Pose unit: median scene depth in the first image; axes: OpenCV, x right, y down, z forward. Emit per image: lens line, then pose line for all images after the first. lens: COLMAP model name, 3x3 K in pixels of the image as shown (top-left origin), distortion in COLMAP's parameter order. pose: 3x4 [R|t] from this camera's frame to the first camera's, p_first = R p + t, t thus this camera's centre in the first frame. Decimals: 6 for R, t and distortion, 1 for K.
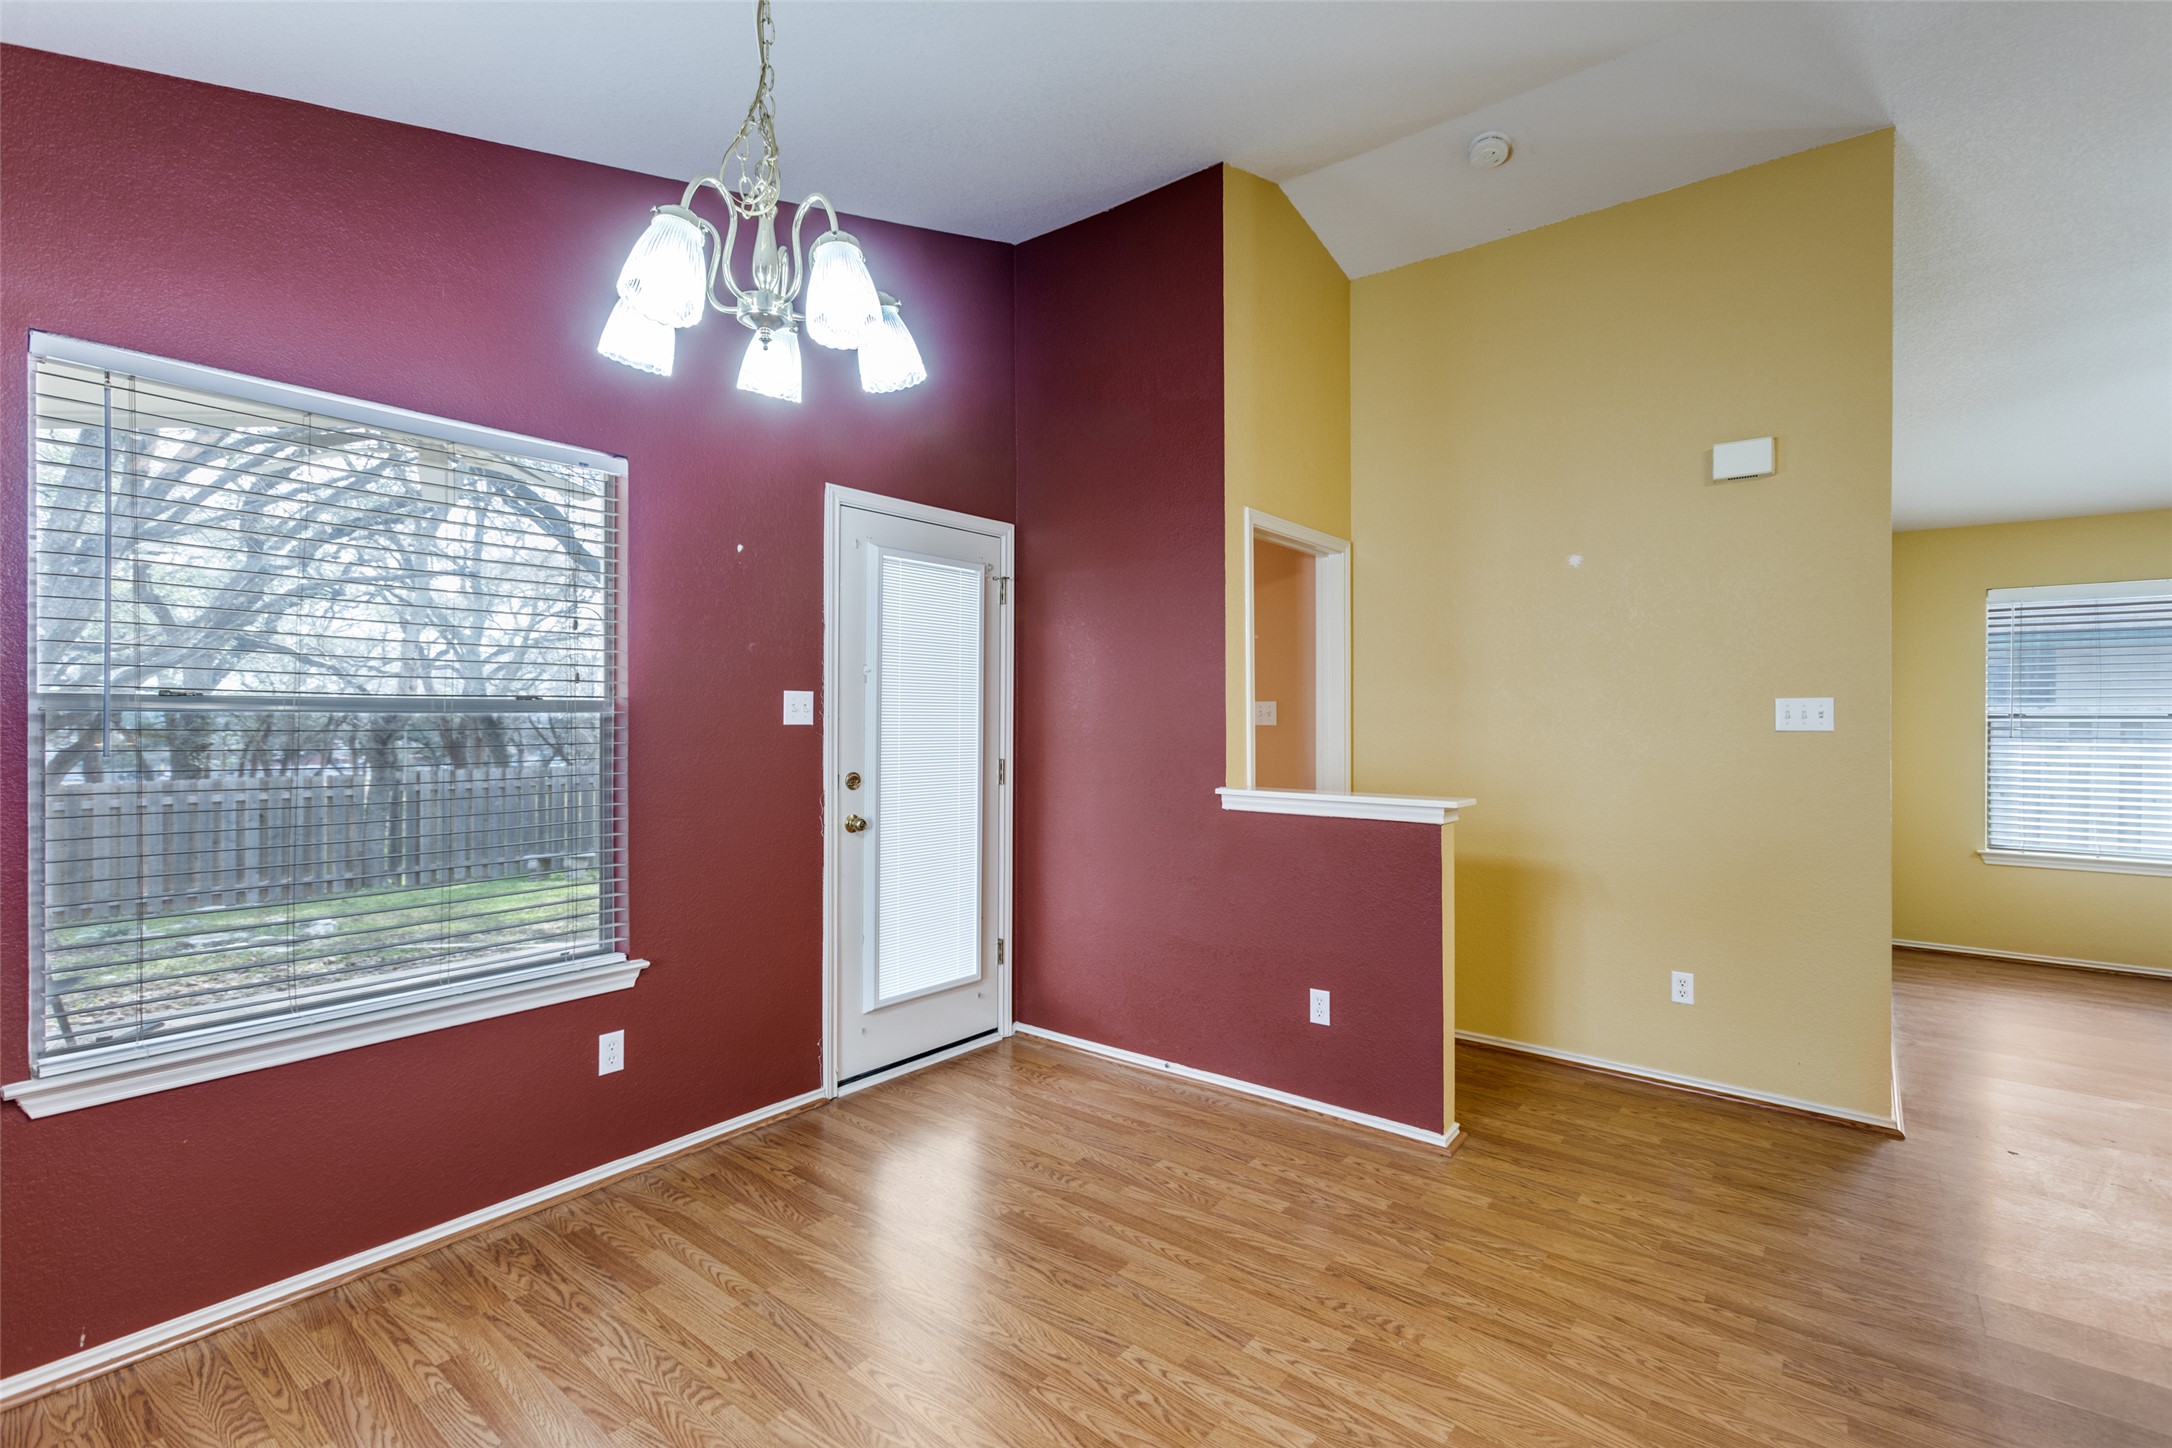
lens RADIAL K [[975.8, 0, 1086.5], [0, 975.8, 718.6], [0, 0, 1]] dist [-0.000731, 0.001075]
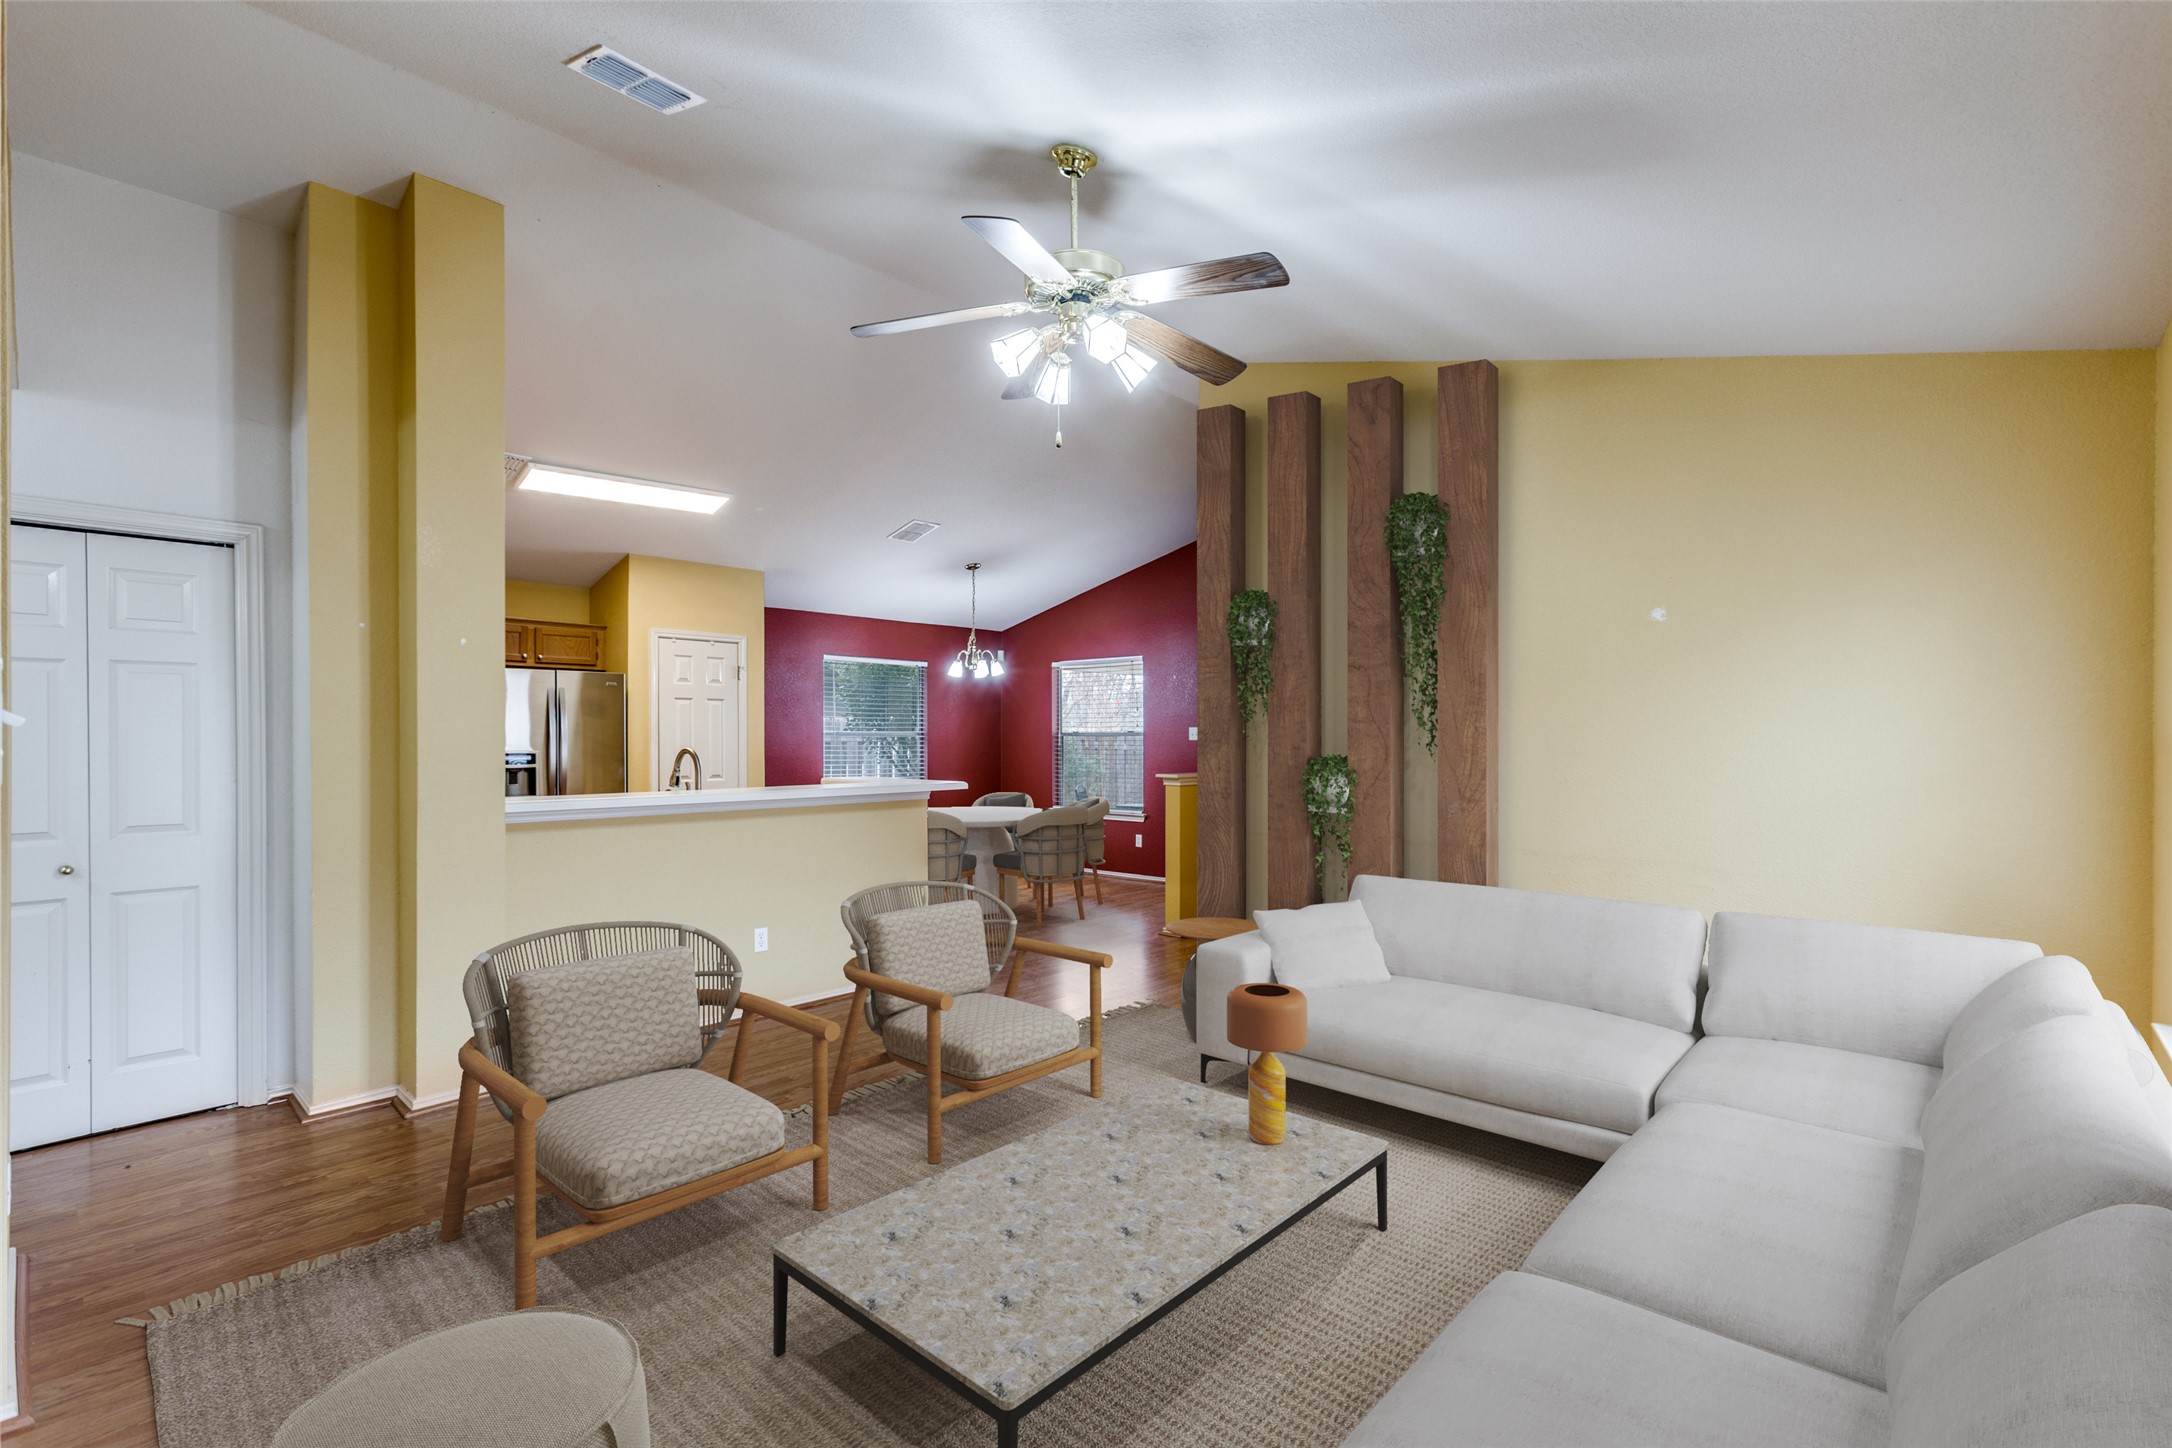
lens RADIAL K [[951.3, 0, 1092.8], [0, 951.3, 750.9], [0, 0, 1]] dist [0.000752, 0.000586]
pose [[-0.077018, 0.002158, -0.997027, 2.695825], [-0.013501, 0.999904, 0.003207, 0.037059], [0.996938, 0.013708, -0.076981, 1.101046]]
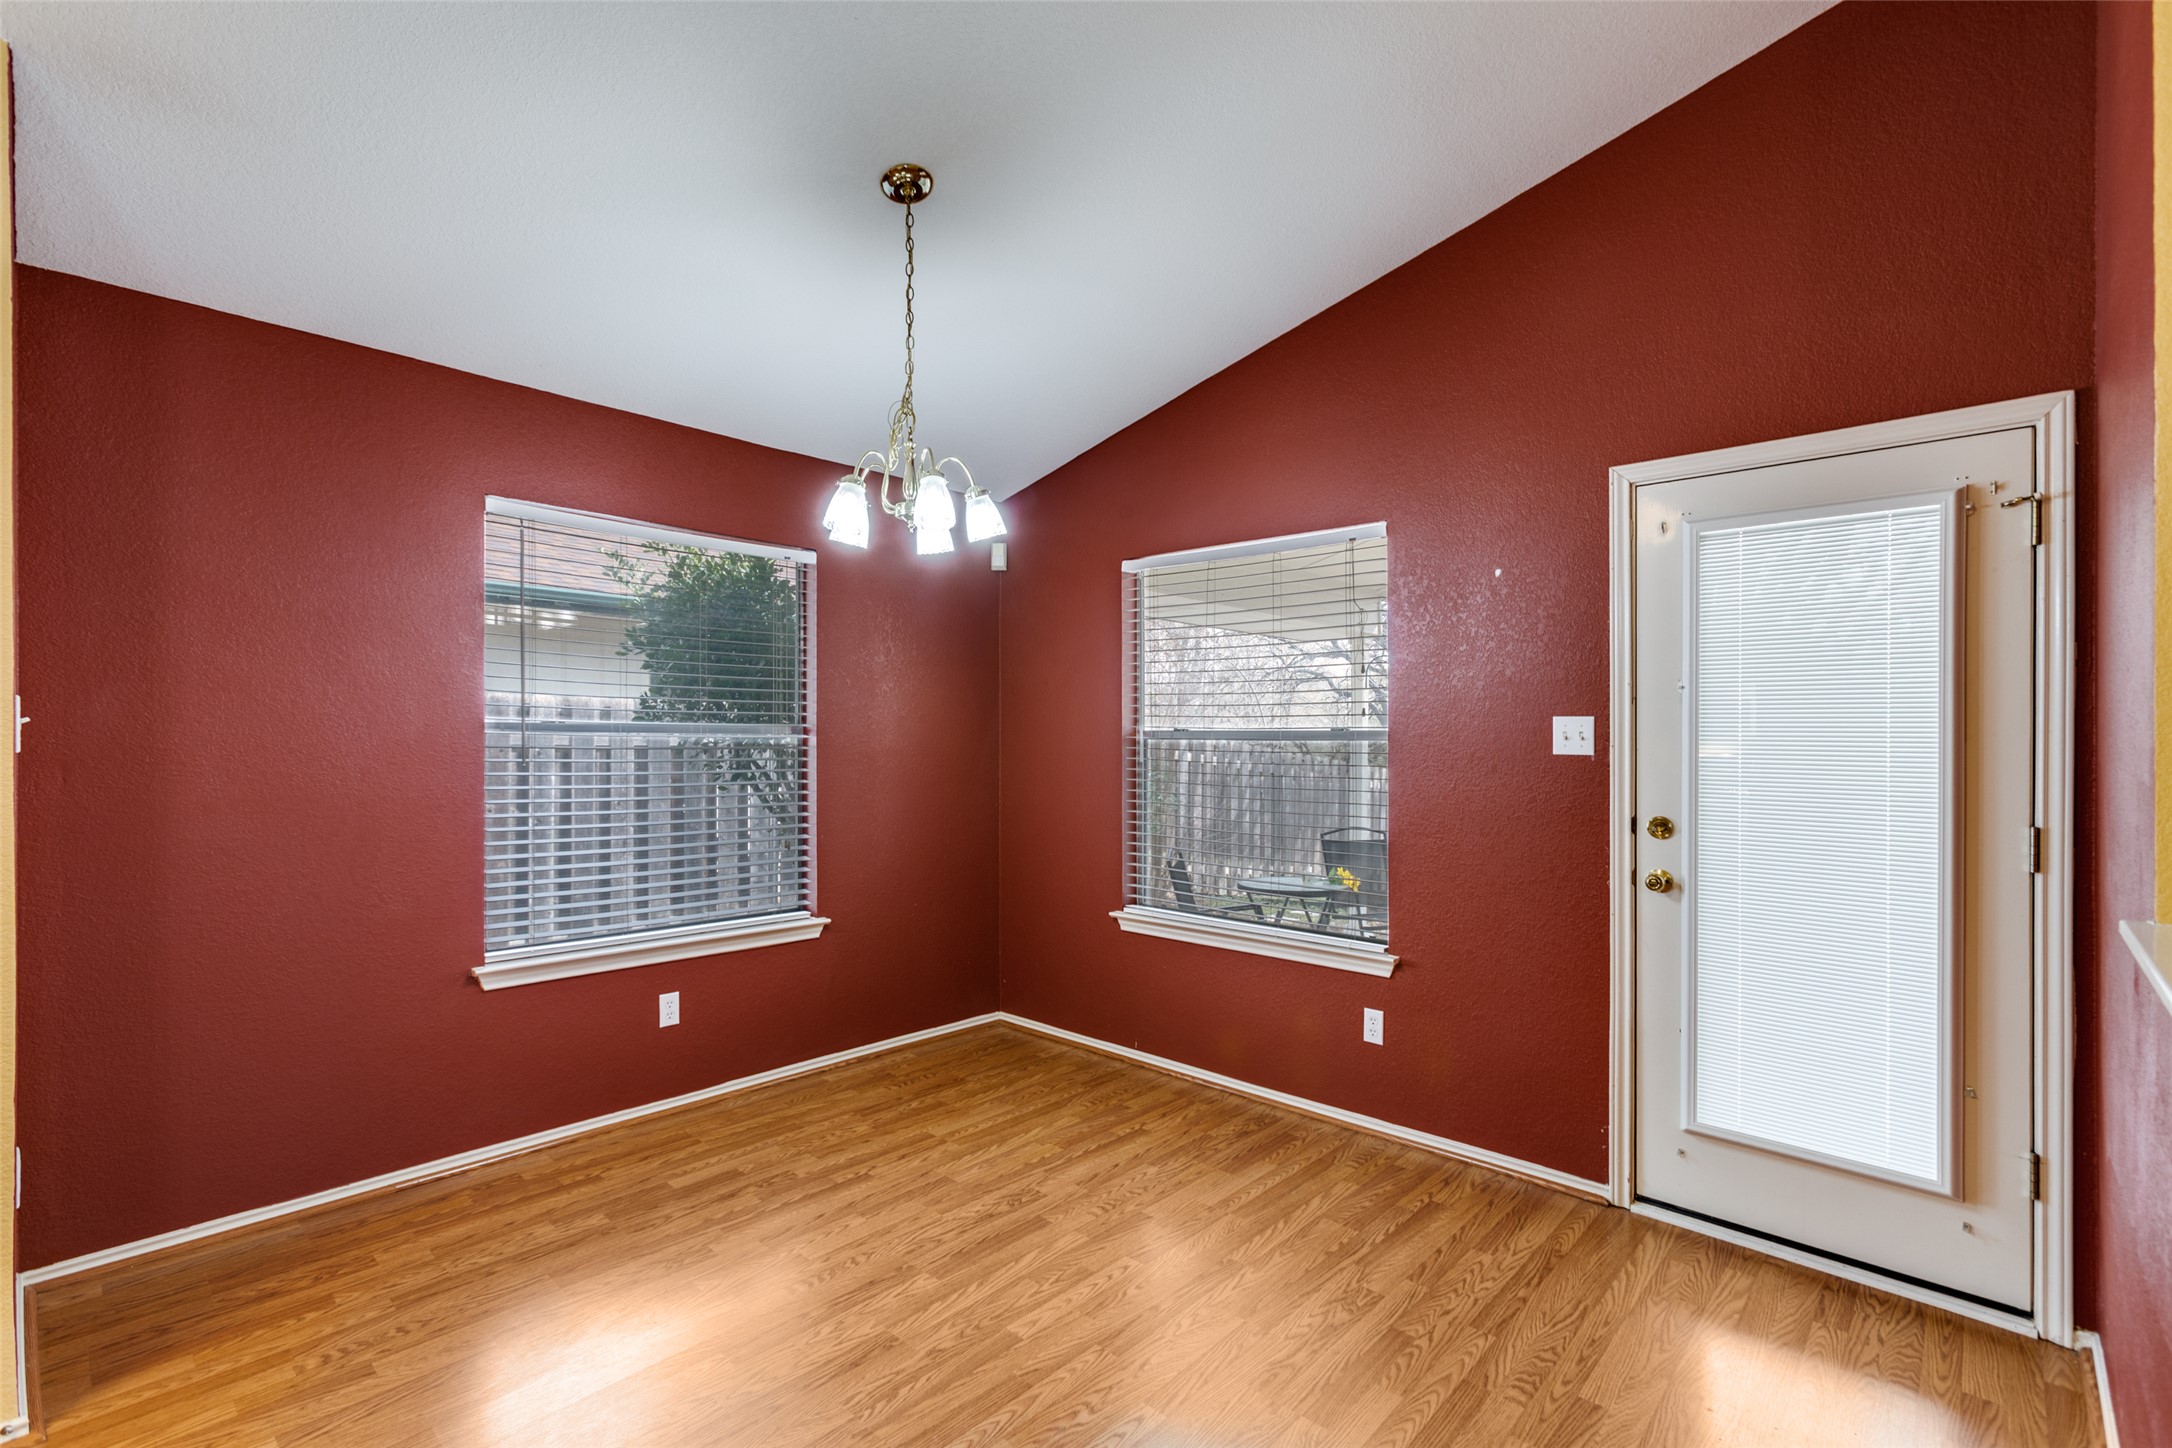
lens RADIAL K [[978.1, 0, 1079.0], [0, 978.1, 751.2], [0, 0, 1]] dist [-0.000773, 0.000297]
pose [[-0.081342, 0.007396, -0.996659, 0.739742], [-0.008953, 0.999927, 0.008151, -0.000067], [0.996646, 0.009586, -0.081270, 0.744919]]
